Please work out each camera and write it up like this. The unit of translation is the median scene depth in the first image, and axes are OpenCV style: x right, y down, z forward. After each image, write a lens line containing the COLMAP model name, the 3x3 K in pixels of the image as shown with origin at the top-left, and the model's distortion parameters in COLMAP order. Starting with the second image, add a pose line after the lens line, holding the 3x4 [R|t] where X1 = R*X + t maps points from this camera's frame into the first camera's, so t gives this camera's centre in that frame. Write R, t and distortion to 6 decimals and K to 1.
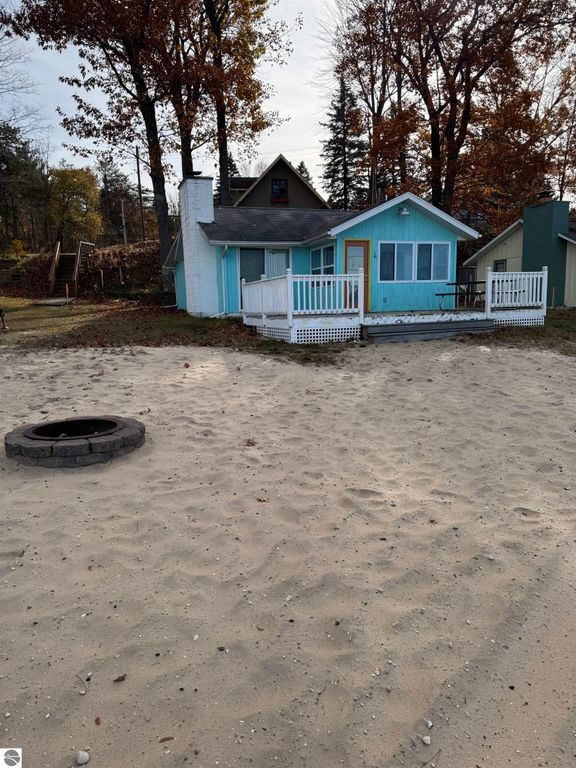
lens RADIAL K [[561.5, 0, 288.0], [0, 561.5, 384.0], [0, 0, 1]] dist [-0.003475, -0.002895]
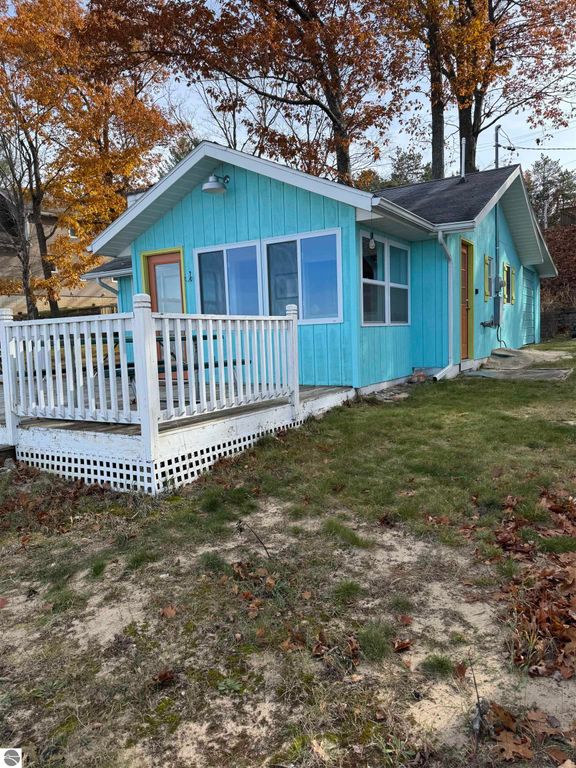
lens RADIAL K [[561.5, 0, 288.0], [0, 561.5, 384.0], [0, 0, 1]] dist [-0.003475, -0.002895]
pose [[0.654814, 0.061592, -0.753276, 0.596398], [-0.089861, 0.995949, 0.003319, -0.139801], [0.750429, 0.065517, 0.657696, 0.722158]]
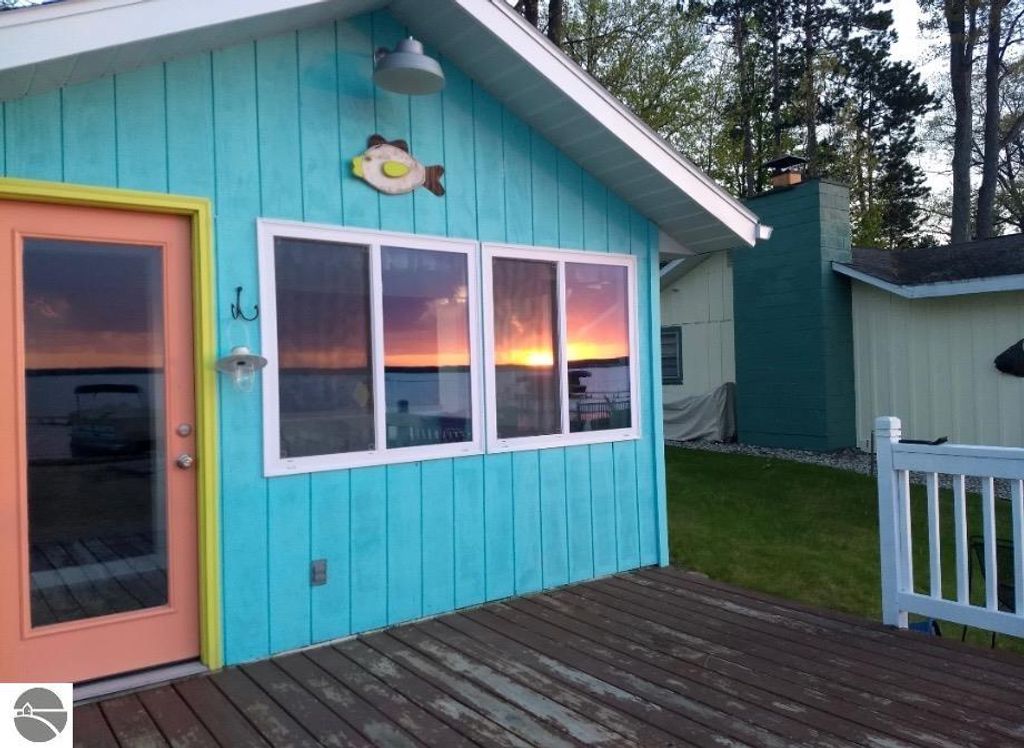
lens RADIAL K [[788.3, 0, 512.0], [0, 788.3, 374.0], [0, 0, 1]] dist [0.172433, 0.000192]
pose [[0.946077, -0.000503, 0.323942, 0.151262], [0.049588, 0.988438, -0.143288, -0.172017], [-0.320124, 0.151625, 0.935163, 0.755559]]
